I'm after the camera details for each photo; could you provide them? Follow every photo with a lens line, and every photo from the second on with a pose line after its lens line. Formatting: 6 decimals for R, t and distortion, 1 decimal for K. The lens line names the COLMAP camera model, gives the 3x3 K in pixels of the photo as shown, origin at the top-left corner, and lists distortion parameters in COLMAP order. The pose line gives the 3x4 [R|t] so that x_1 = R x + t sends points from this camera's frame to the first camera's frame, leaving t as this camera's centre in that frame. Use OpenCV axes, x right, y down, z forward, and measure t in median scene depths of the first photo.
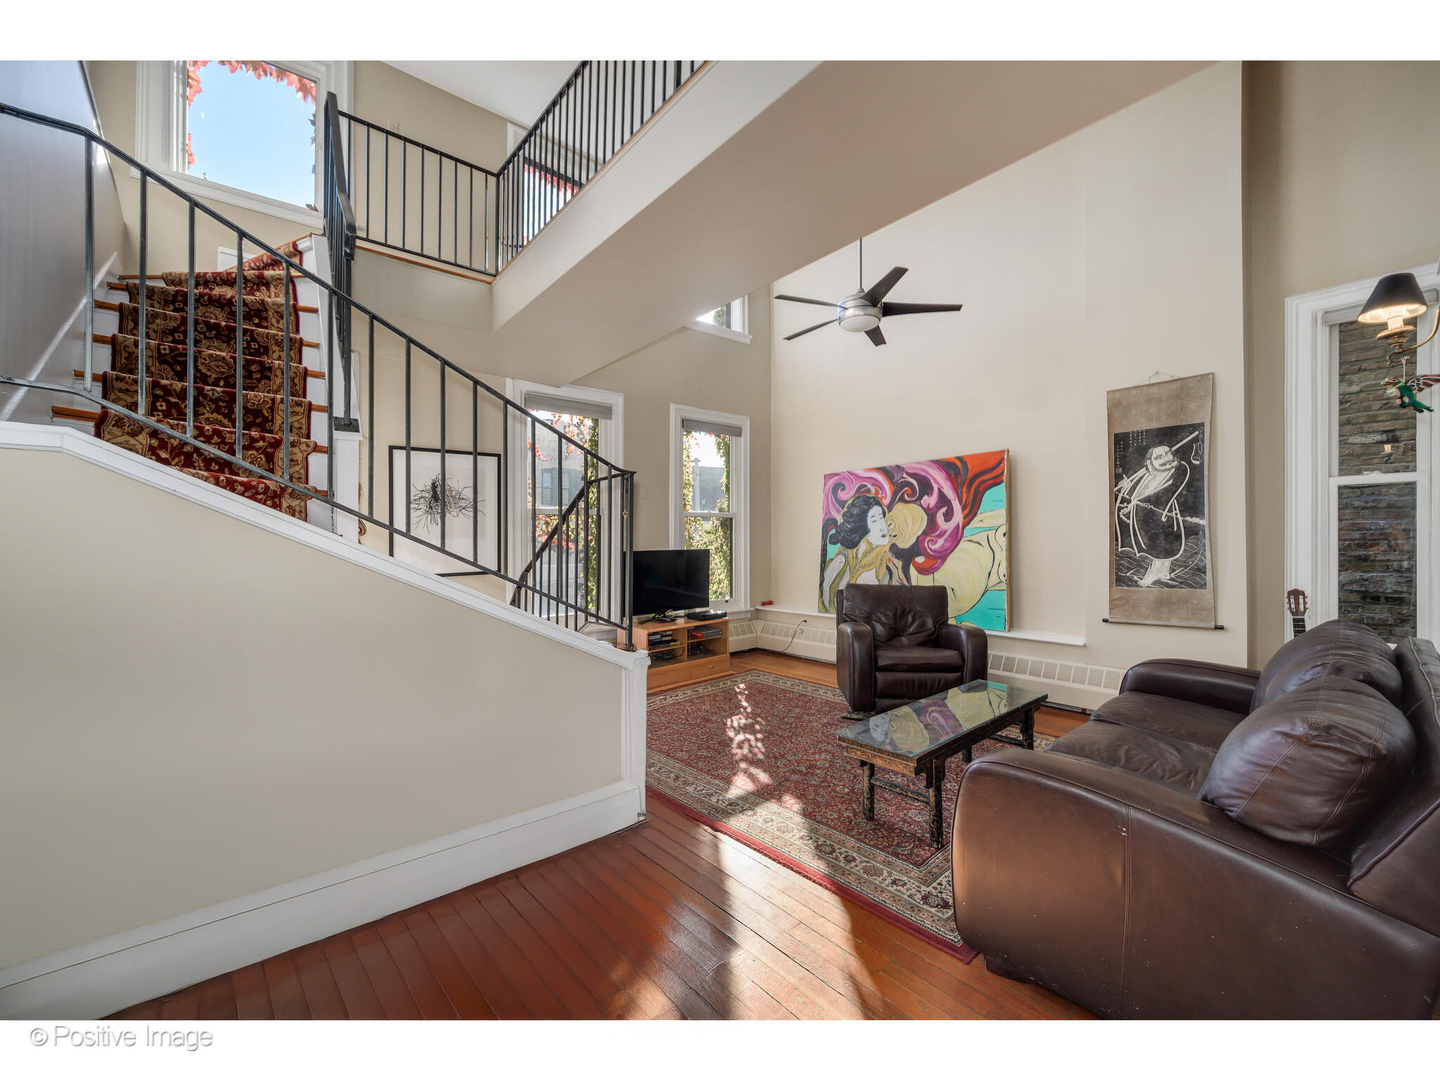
lens RADIAL K [[573.5, 0, 706.1], [0, 573.5, 537.4], [0, 0, 1]] dist [0.001251, 0.000710]
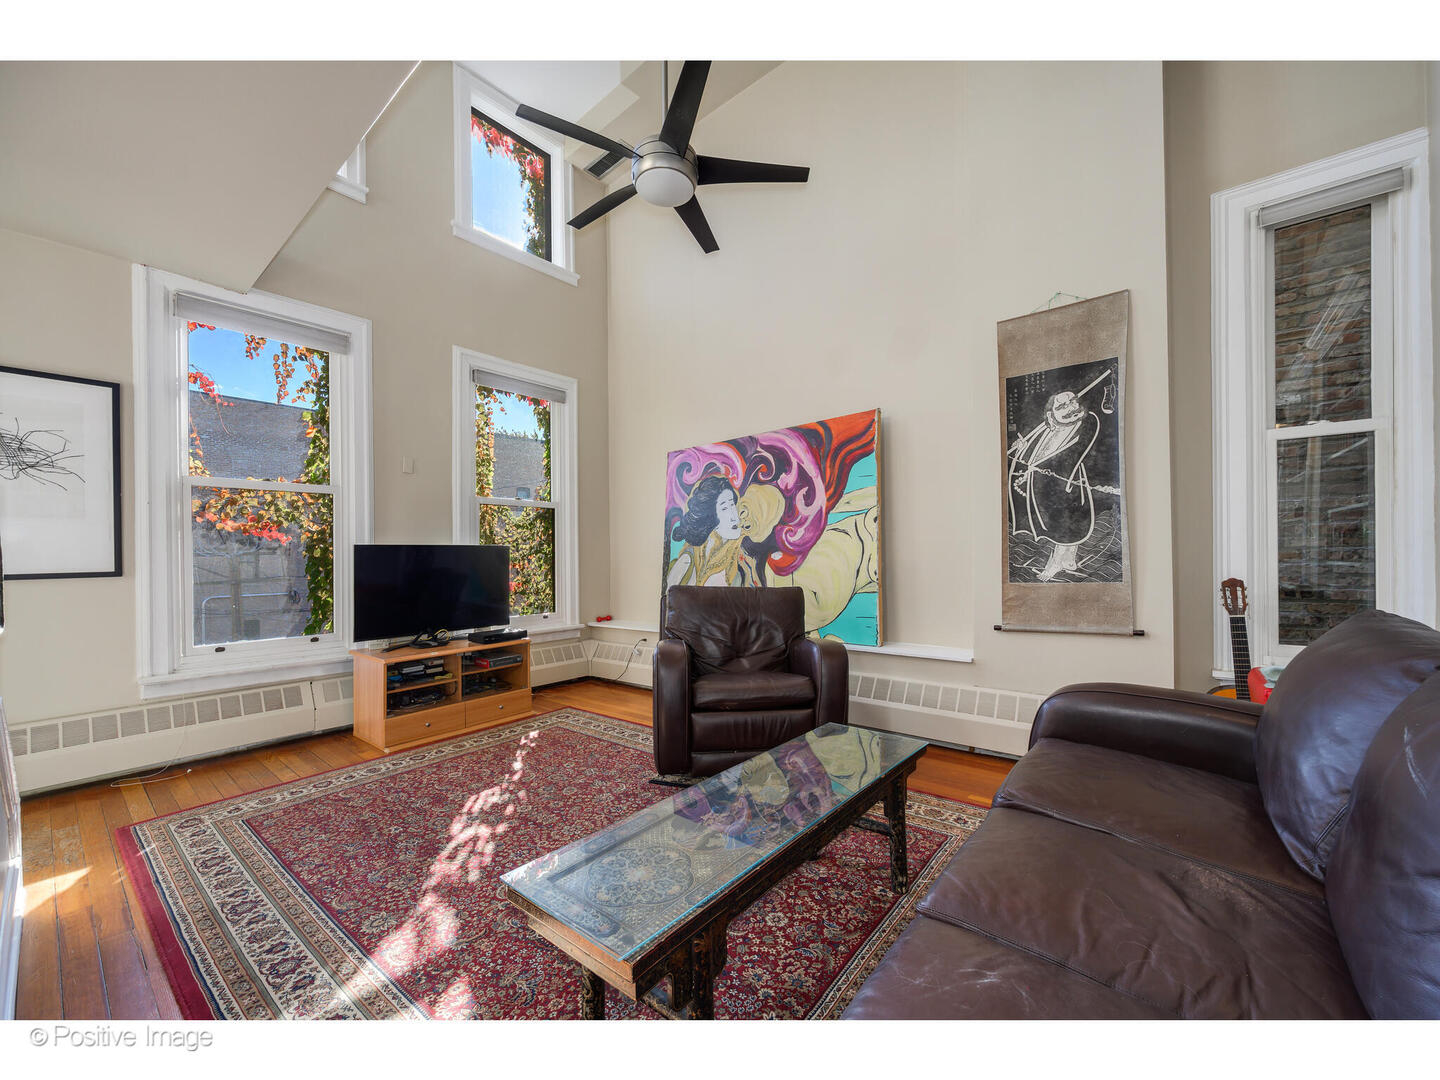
lens RADIAL K [[573.5, 0, 720.1], [0, 573.5, 546.7], [0, 0, 1]] dist [0.001251, 0.000710]
pose [[0.982642, 0.003291, 0.185483, 0.197429], [0.000232, 0.999820, -0.018973, 0.051978], [-0.185512, 0.018687, 0.982464, 0.325057]]
